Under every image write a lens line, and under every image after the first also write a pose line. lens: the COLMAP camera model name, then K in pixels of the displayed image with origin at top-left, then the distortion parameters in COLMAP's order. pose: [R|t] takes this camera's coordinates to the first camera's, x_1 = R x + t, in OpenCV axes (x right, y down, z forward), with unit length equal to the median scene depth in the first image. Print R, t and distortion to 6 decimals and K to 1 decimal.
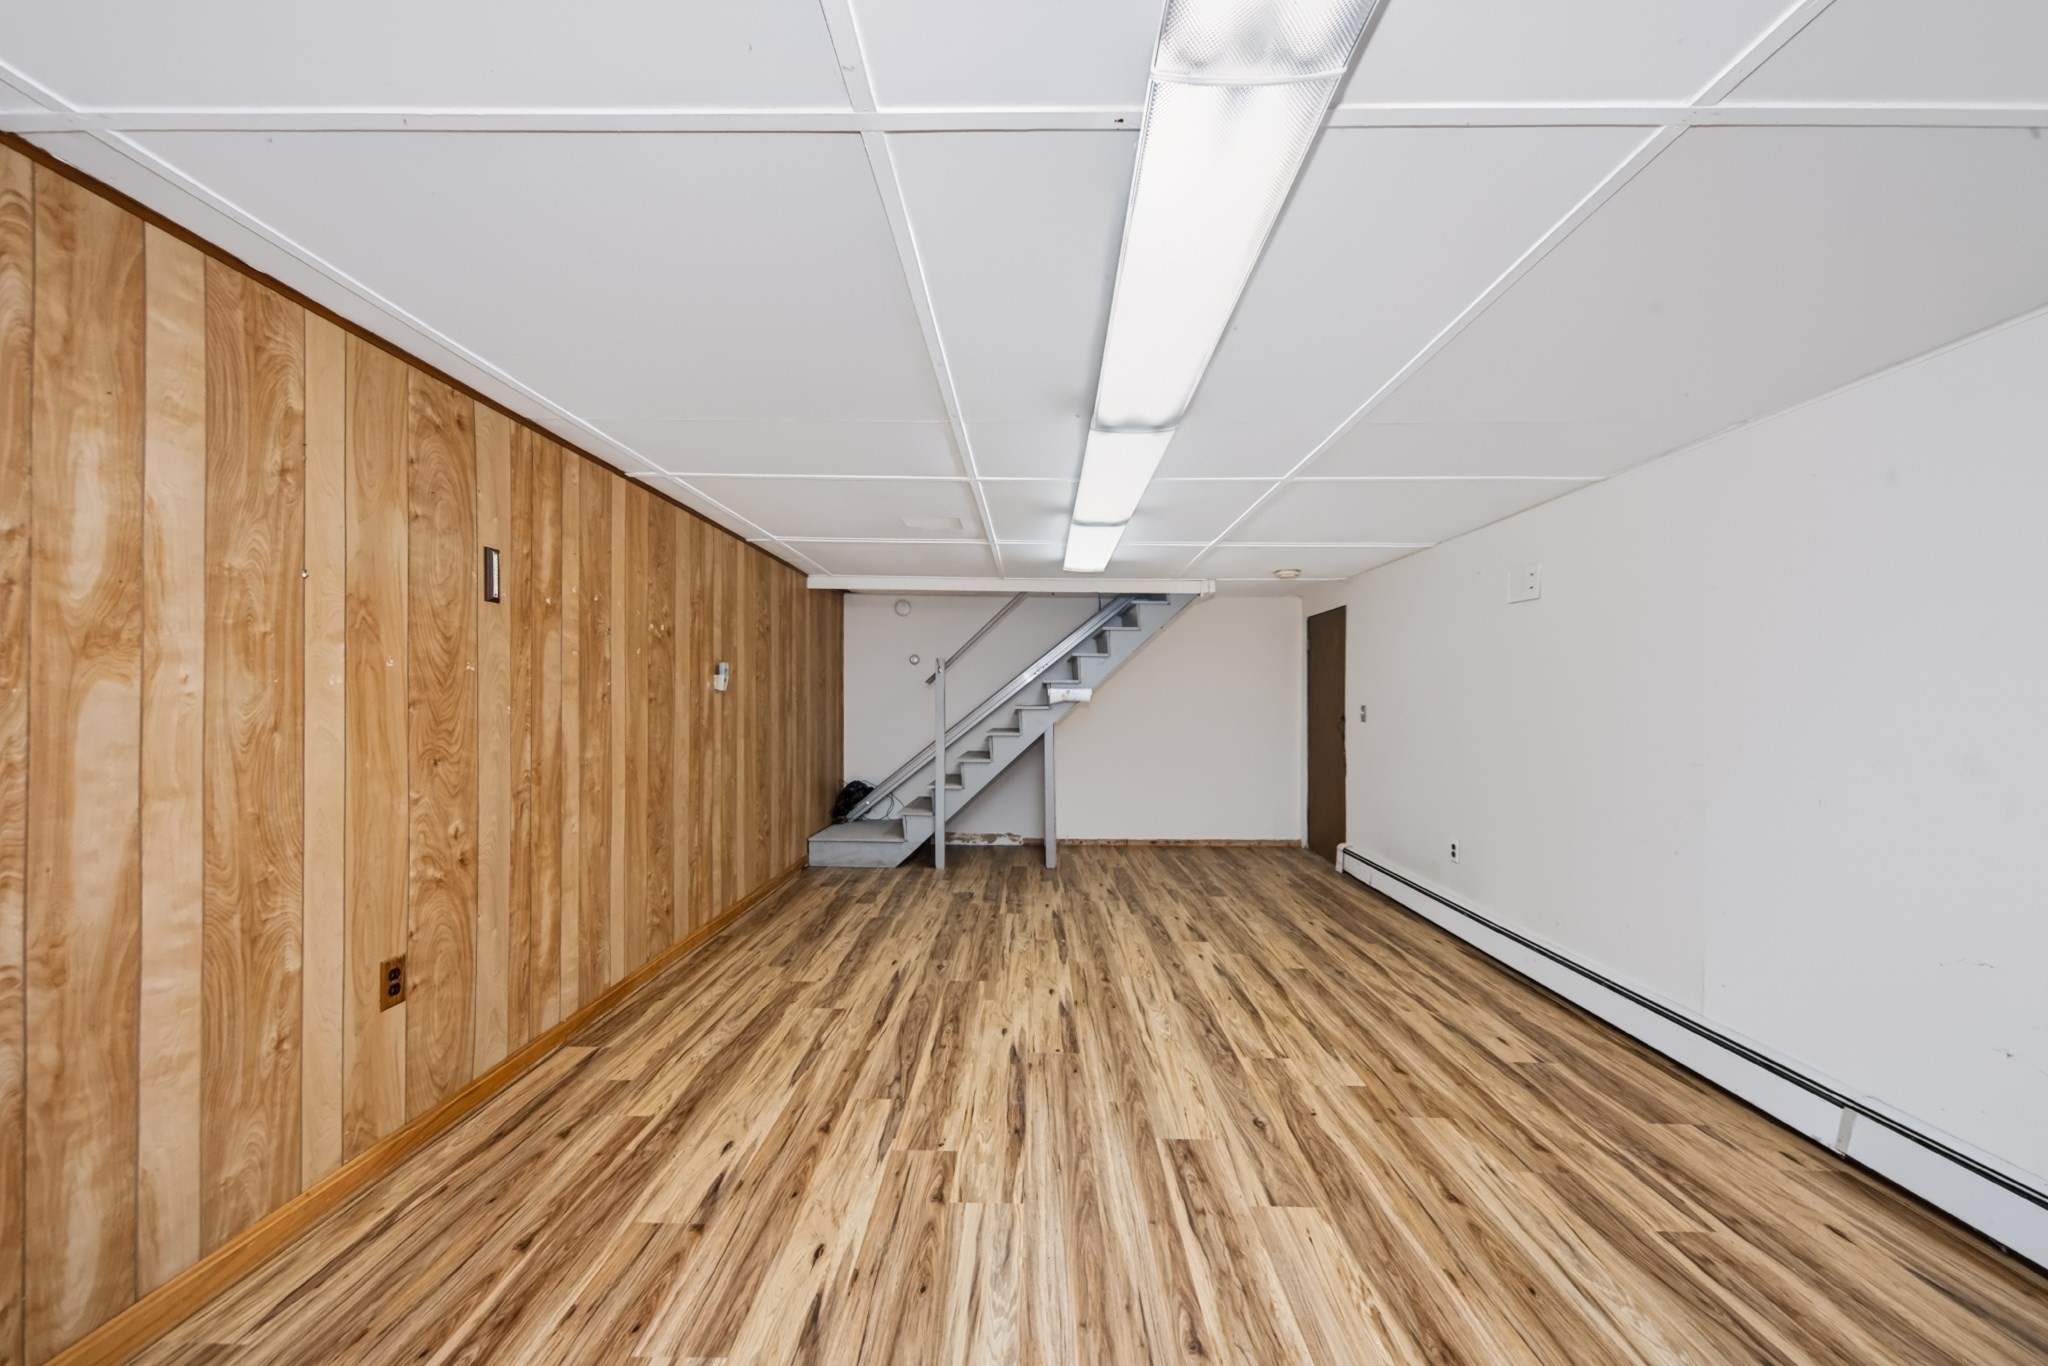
lens RADIAL K [[786.4, 0, 1038.9], [0, 786.4, 702.0], [0, 0, 1]] dist [-0.000984, -0.000384]
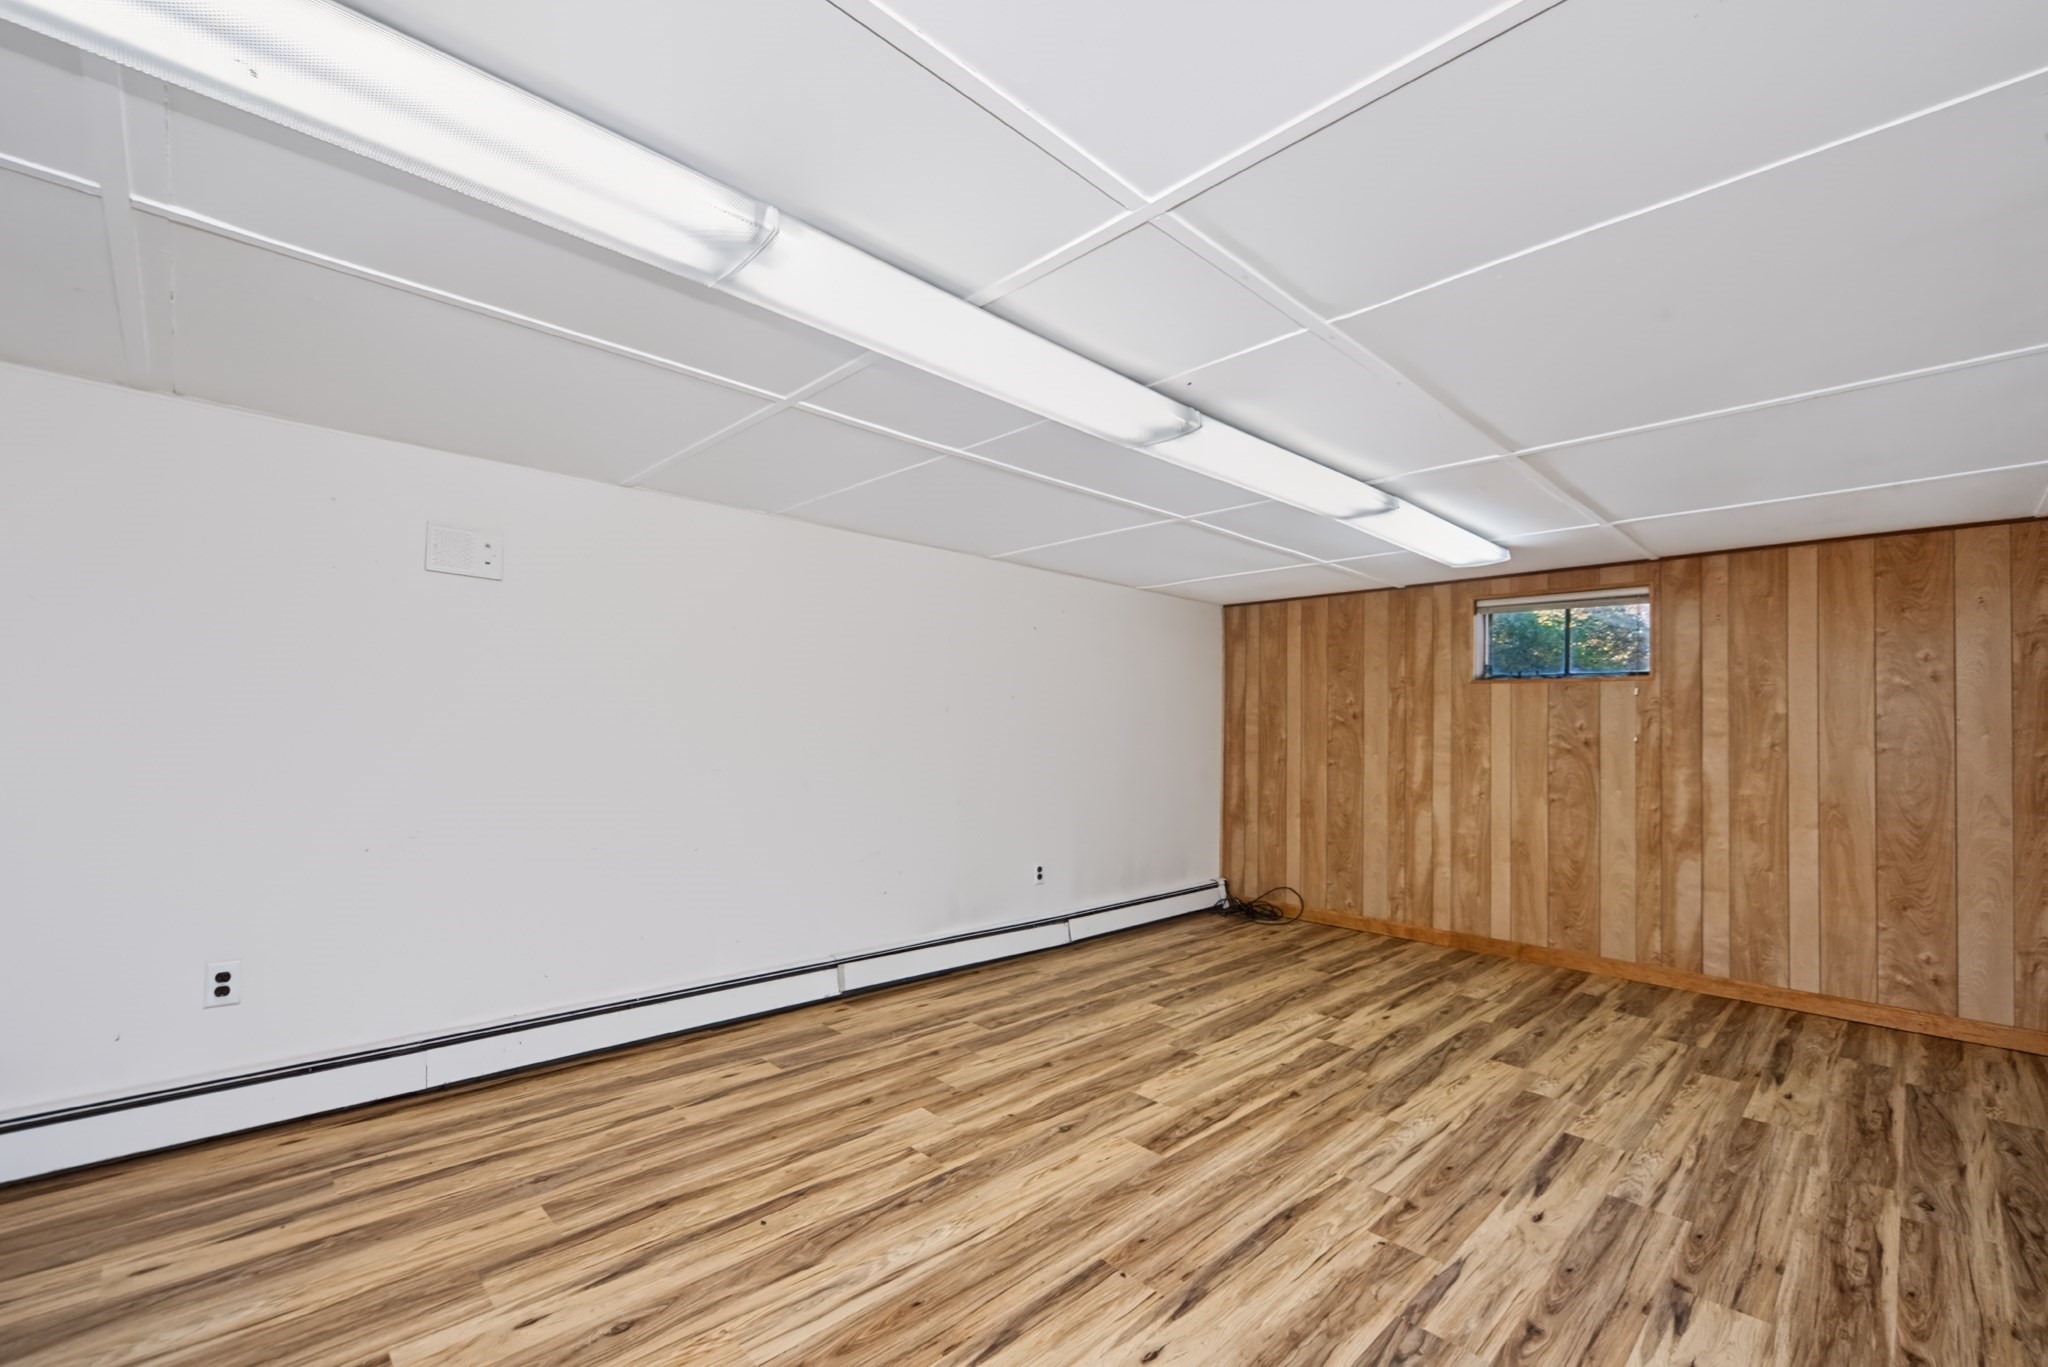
lens RADIAL K [[840.3, 0, 1013.7], [0, 840.3, 695.1], [0, 0, 1]] dist [-0.000443, -0.000680]
pose [[-0.689705, 0.010561, 0.724013, -0.501998], [-0.021229, 0.999169, -0.034798, -0.003798], [-0.723779, -0.039371, -0.688908, 1.880704]]
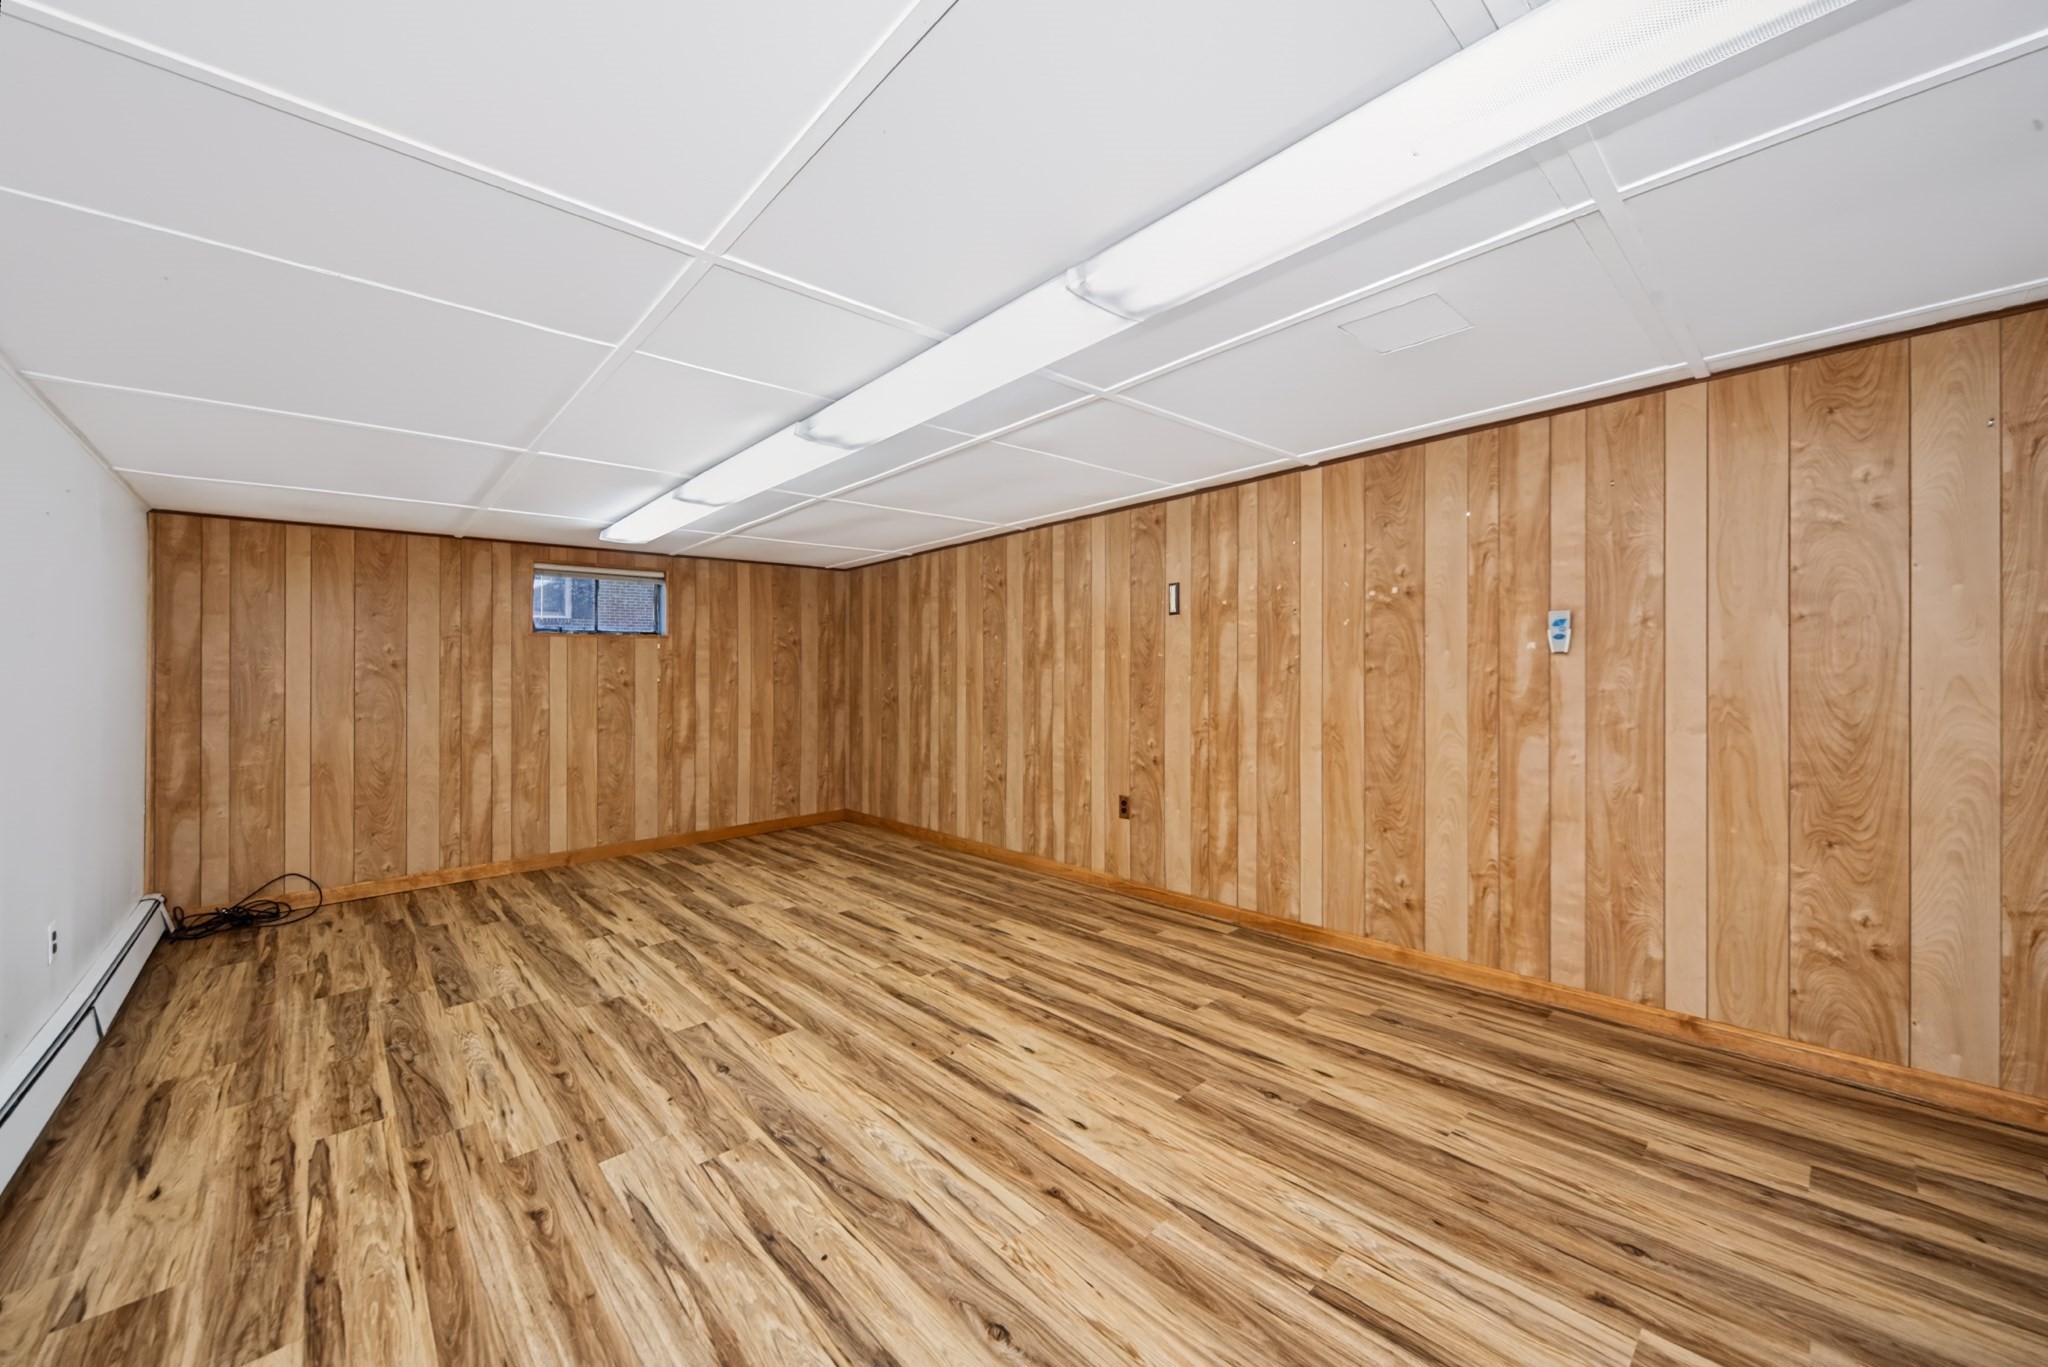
lens RADIAL K [[752.5, 0, 990.4], [0, 752.5, 651.9], [0, 0, 1]] dist [0.001116, -0.000088]
pose [[-0.762799, -0.012220, -0.646520, 0.688504], [0.011332, 0.999415, -0.032261, 0.000260], [0.646537, -0.031935, -0.762214, 2.081169]]
